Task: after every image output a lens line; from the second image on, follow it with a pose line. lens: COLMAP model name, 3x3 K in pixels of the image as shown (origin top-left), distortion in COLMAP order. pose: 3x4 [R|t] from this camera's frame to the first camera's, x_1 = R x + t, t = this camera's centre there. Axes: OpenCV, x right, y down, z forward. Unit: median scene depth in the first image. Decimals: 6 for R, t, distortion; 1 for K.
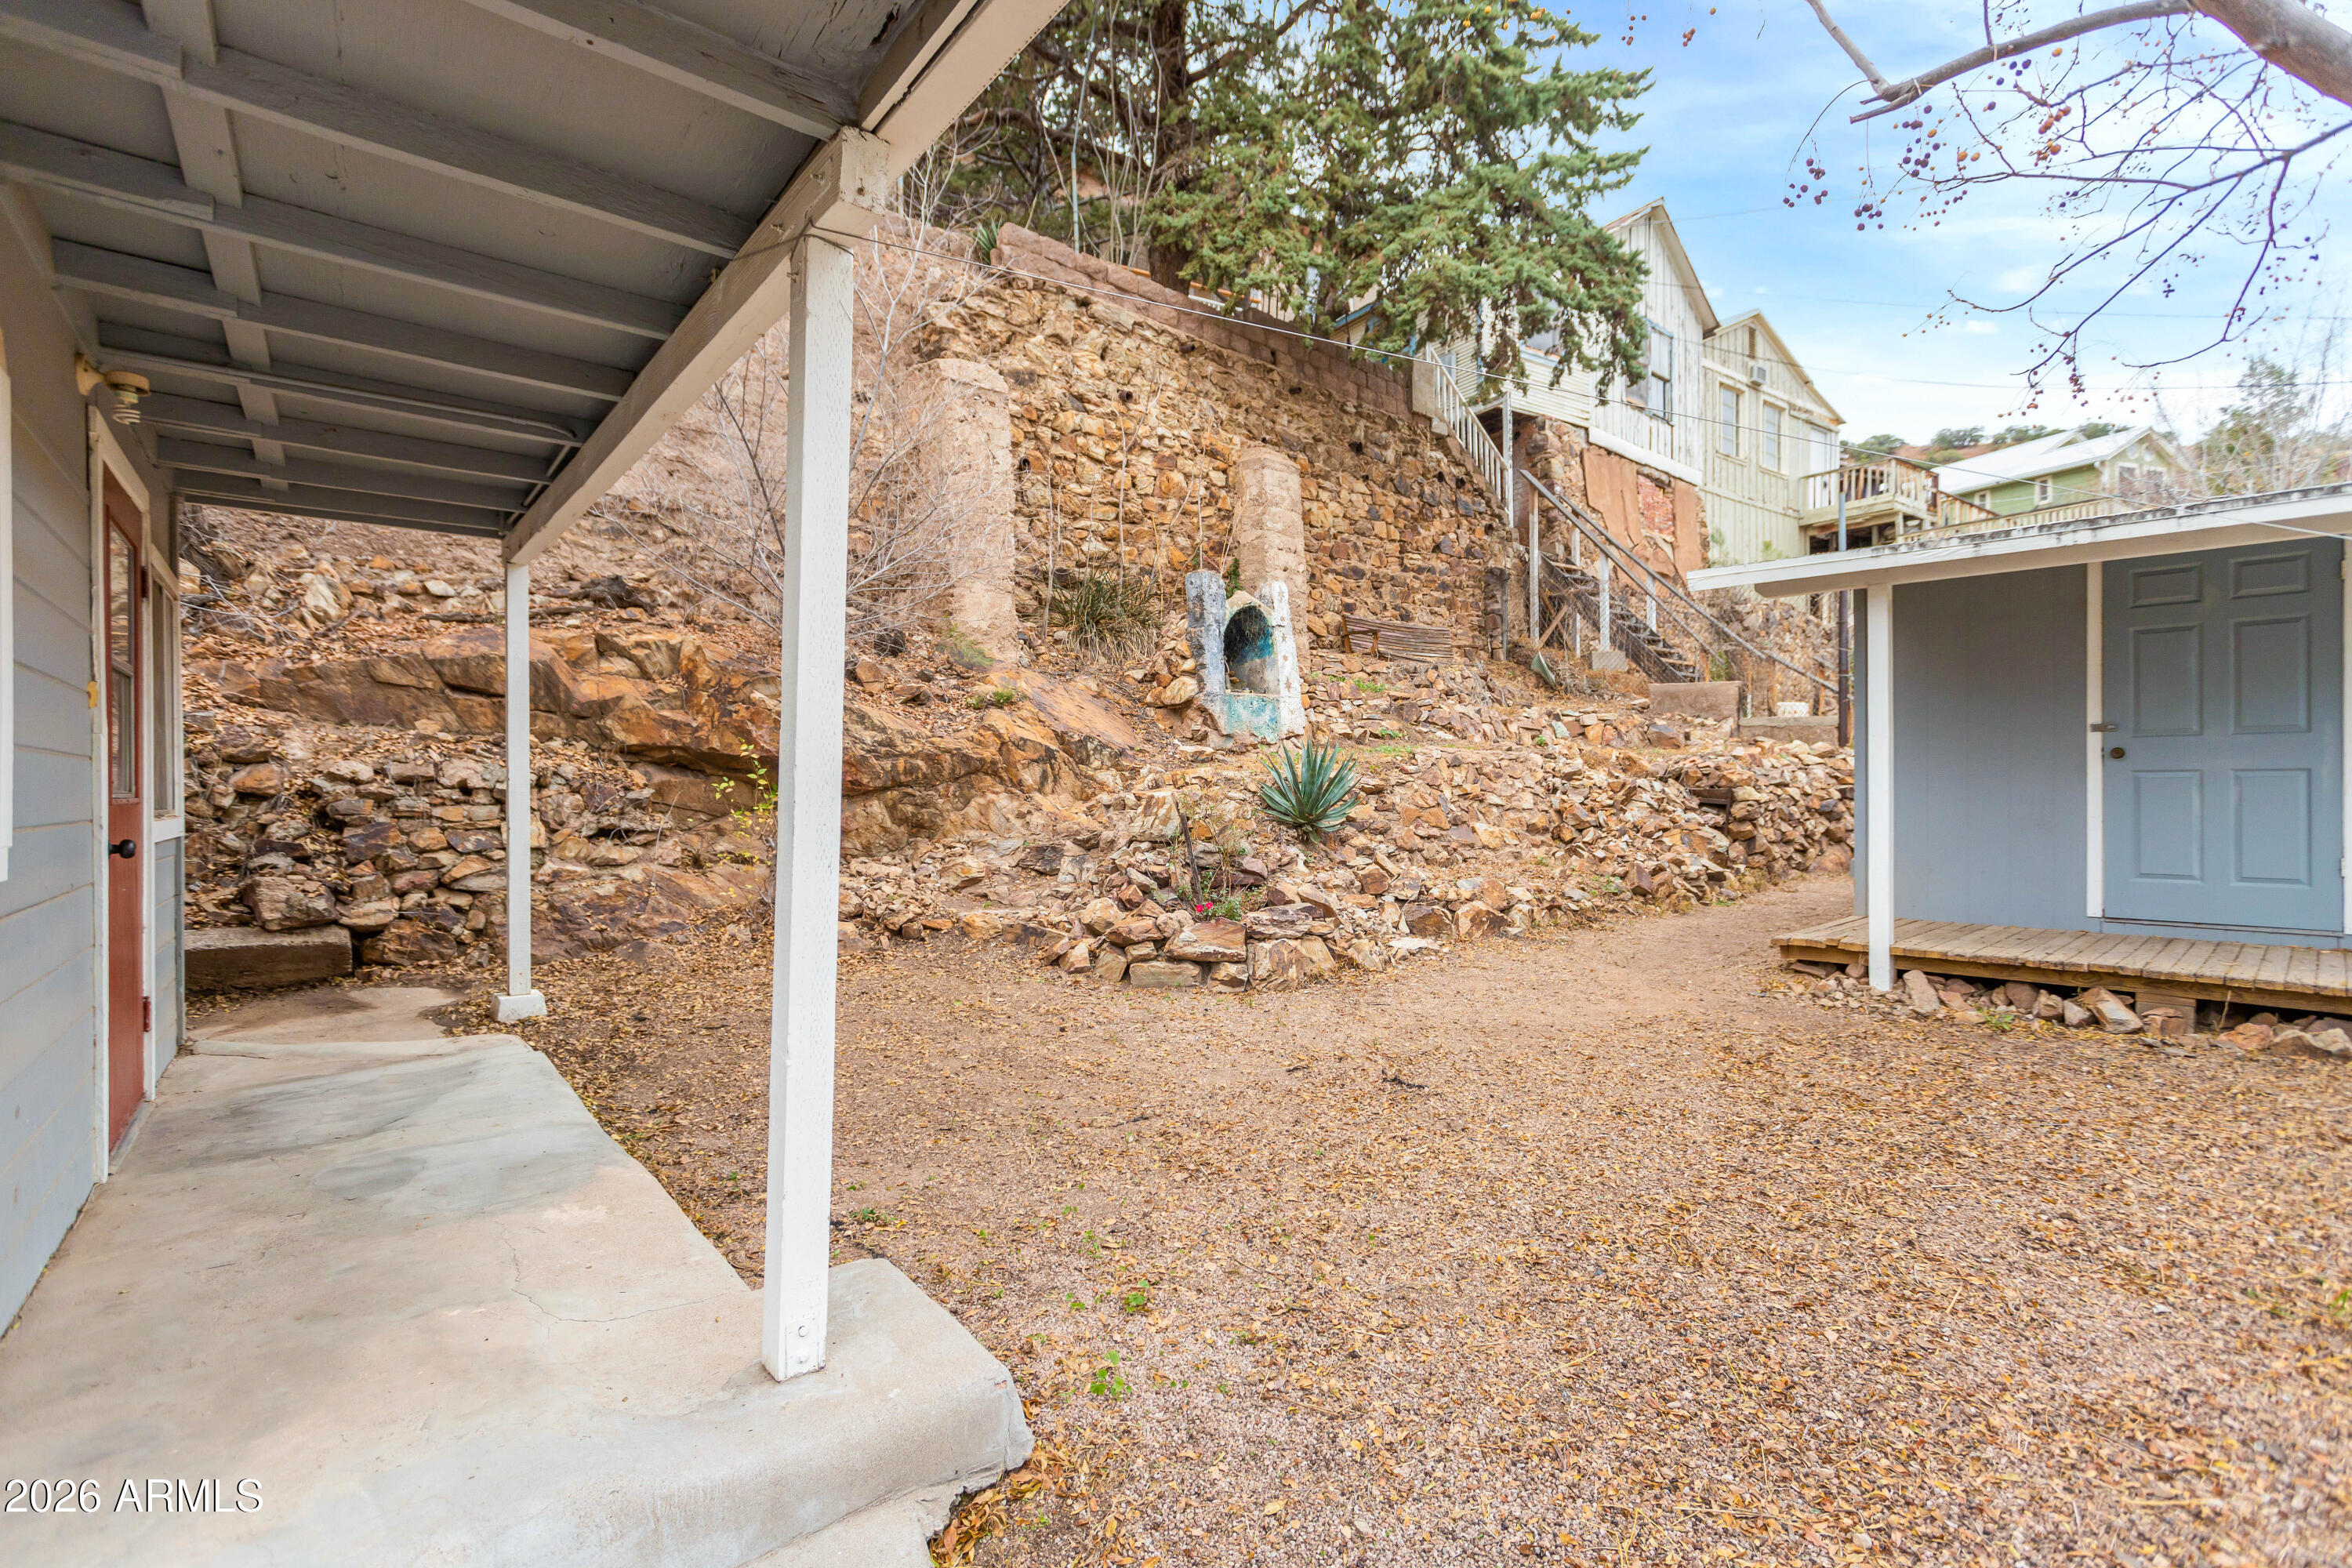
lens RADIAL K [[1035.6, 0, 1175.6], [0, 1035.6, 784.8], [0, 0, 1]] dist [0.010202, 0.002411]
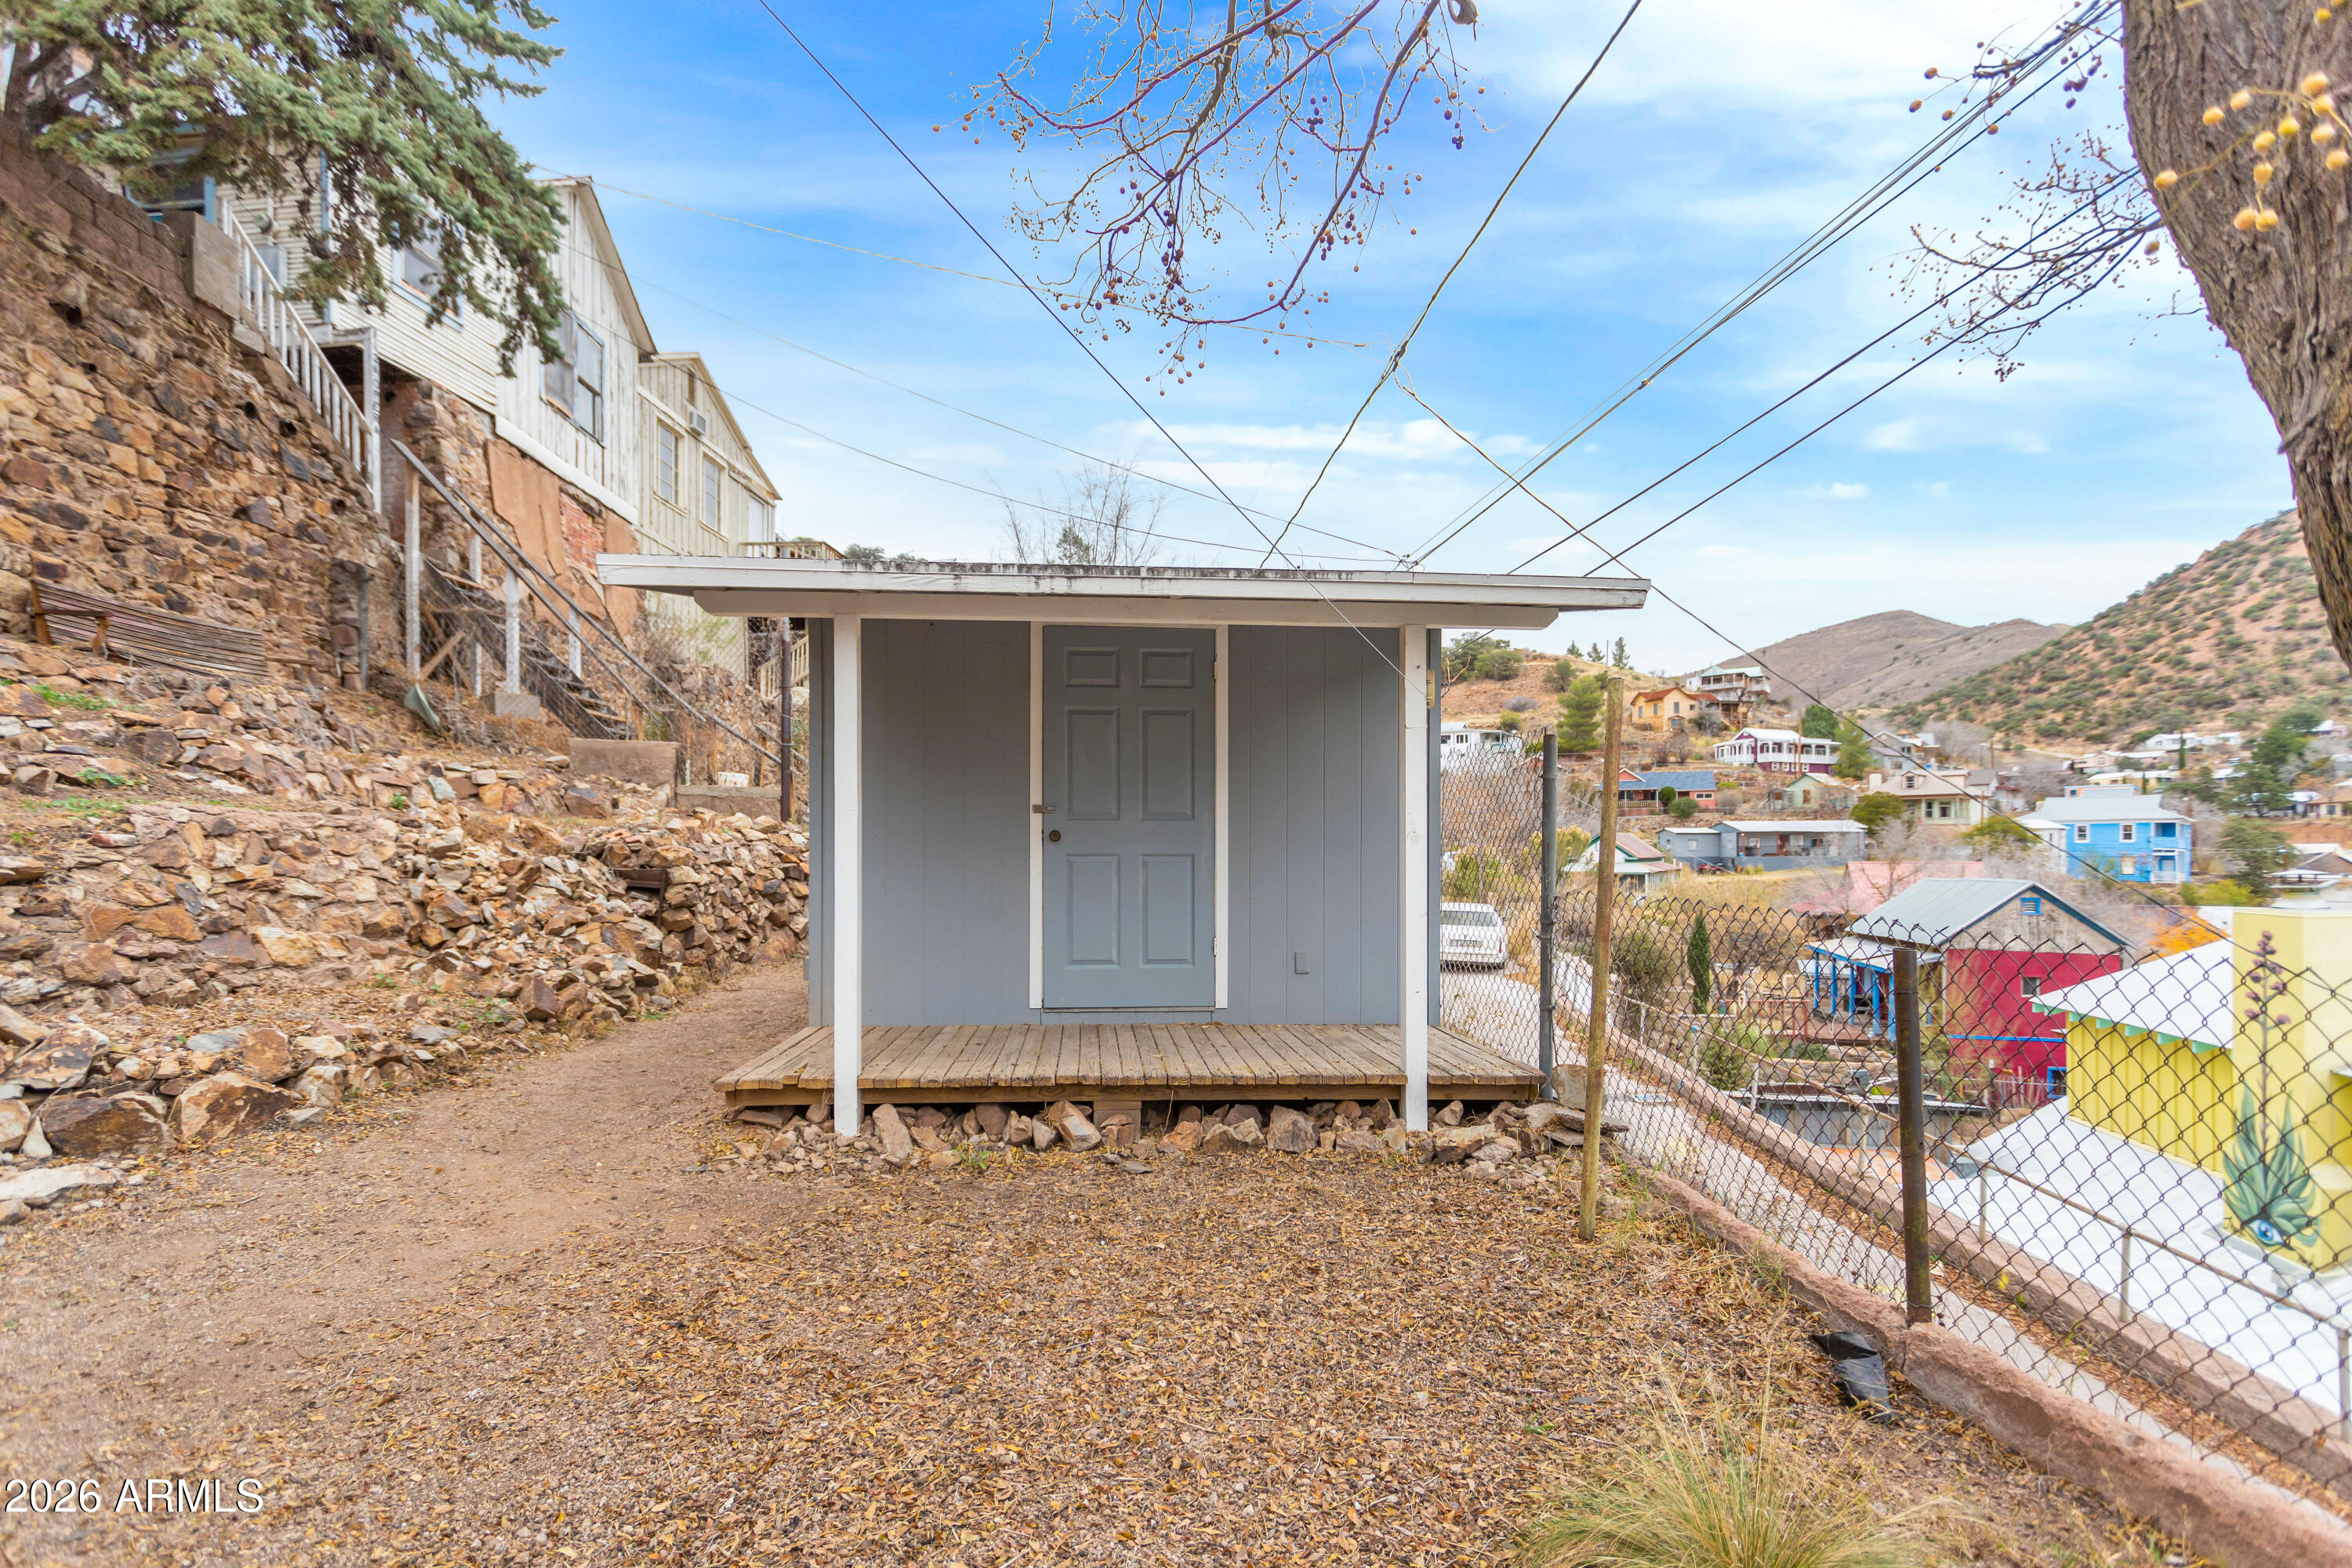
lens RADIAL K [[1134.8, 0, 1227.2], [0, 1134.8, 846.3], [0, 0, 1]] dist [0.006071, 0.002347]
pose [[0.583653, 0.009905, 0.811942, 0.061018], [-0.000462, 0.999929, -0.011866, -0.003554], [-0.812003, 0.006551, 0.583617, 0.109766]]
